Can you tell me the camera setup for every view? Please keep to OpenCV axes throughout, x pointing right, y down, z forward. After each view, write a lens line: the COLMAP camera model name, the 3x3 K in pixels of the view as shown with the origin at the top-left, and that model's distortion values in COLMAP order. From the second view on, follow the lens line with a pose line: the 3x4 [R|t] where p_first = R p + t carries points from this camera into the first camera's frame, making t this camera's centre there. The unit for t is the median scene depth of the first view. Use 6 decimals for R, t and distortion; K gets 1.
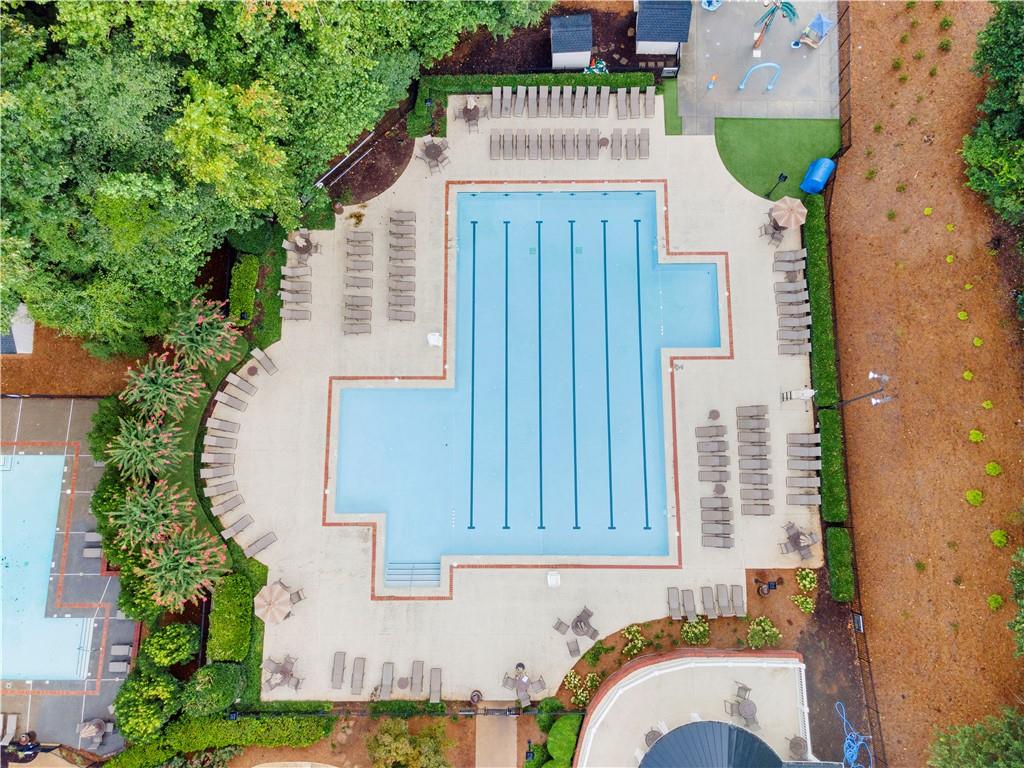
lens RADIAL K [[714.7, 0, 512.0], [0, 714.7, 384.0], [0, 0, 1]] dist [0.015870, 0.034208]
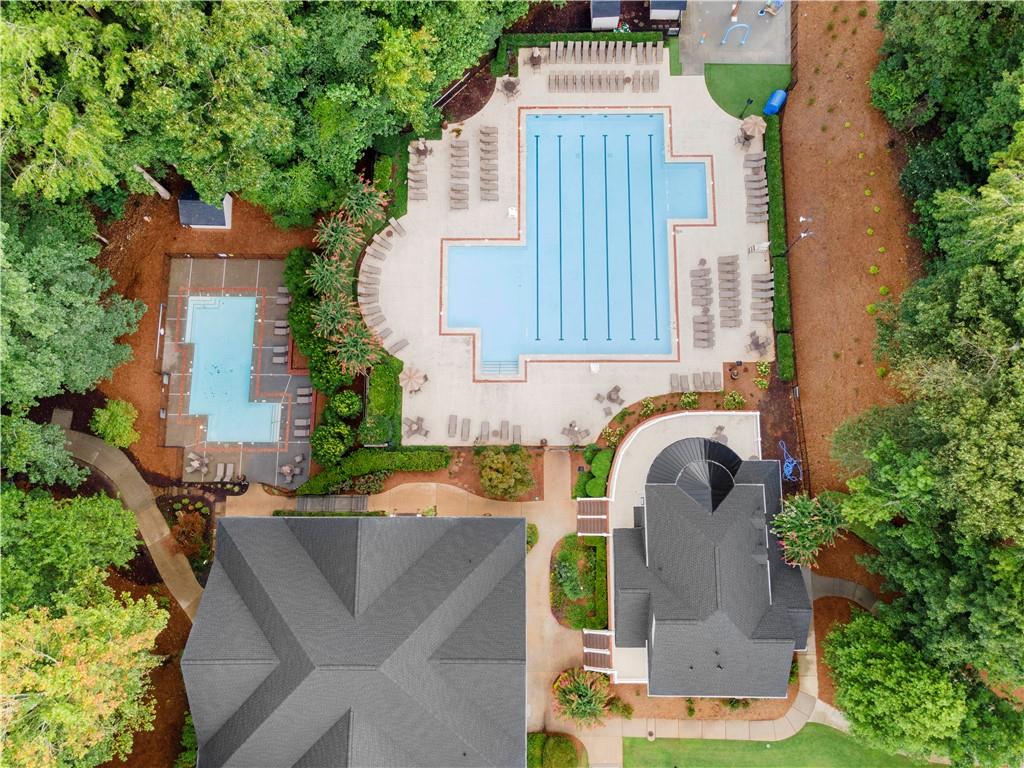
lens RADIAL K [[714.7, 0, 512.0], [0, 714.7, 384.0], [0, 0, 1]] dist [0.015870, 0.034208]
pose [[0.999997, 0.002306, 0.000078, -0.111249], [-0.002306, 0.999996, 0.001741, 0.293392], [-0.000074, -0.001741, 0.999998, -0.481375]]
